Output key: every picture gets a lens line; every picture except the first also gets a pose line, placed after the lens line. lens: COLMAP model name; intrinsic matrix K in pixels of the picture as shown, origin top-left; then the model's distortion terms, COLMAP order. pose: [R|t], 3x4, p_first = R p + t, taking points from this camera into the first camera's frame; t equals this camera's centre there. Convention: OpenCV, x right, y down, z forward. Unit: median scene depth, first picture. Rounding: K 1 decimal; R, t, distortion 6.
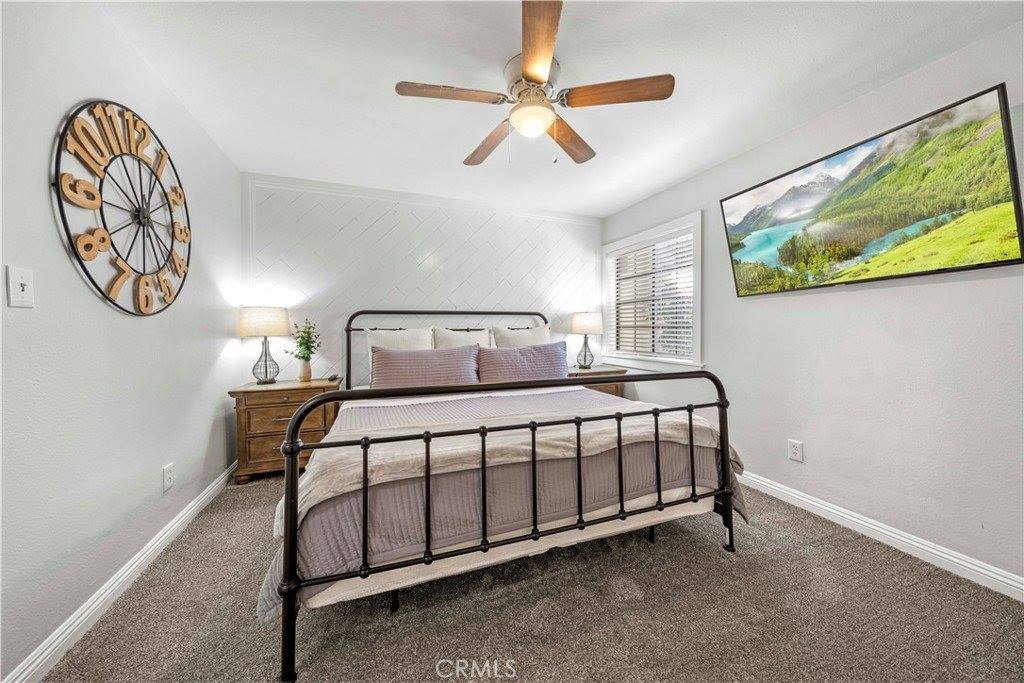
lens RADIAL K [[353.5, 0, 507.5], [0, 353.5, 342.2], [0, 0, 1]] dist [-0.005947, -0.000241]
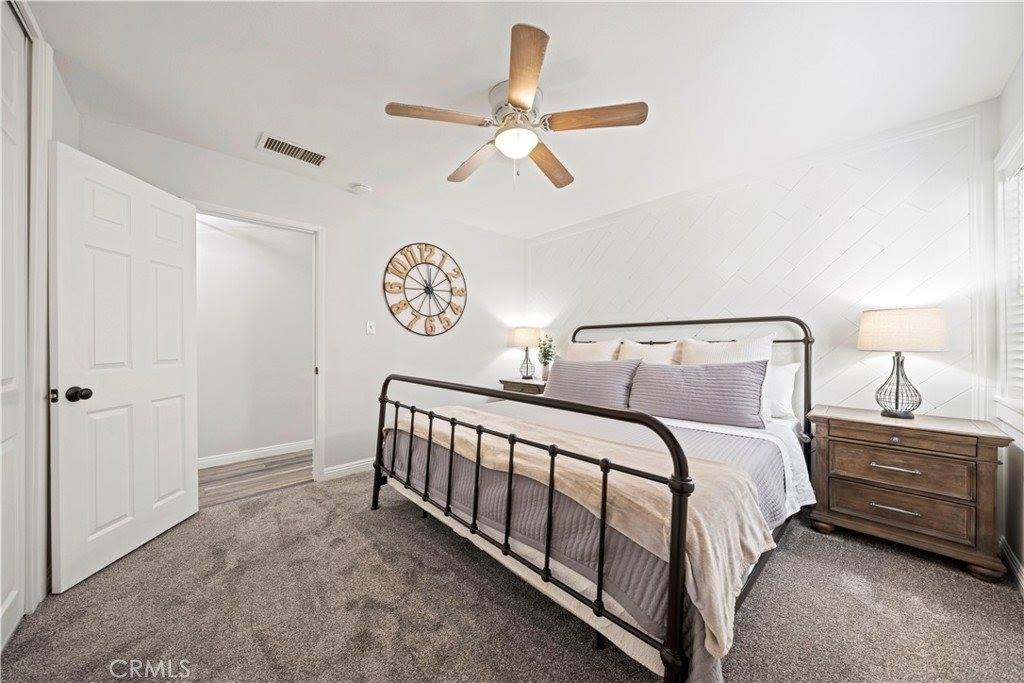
lens RADIAL K [[353.5, 0, 512.1], [0, 353.5, 351.8], [0, 0, 1]] dist [-0.005947, -0.000241]
pose [[0.385410, 0.024944, -0.922408, 1.058509], [-0.031525, 0.999407, 0.013855, -0.024519], [0.922207, 0.023739, 0.385967, 0.601430]]
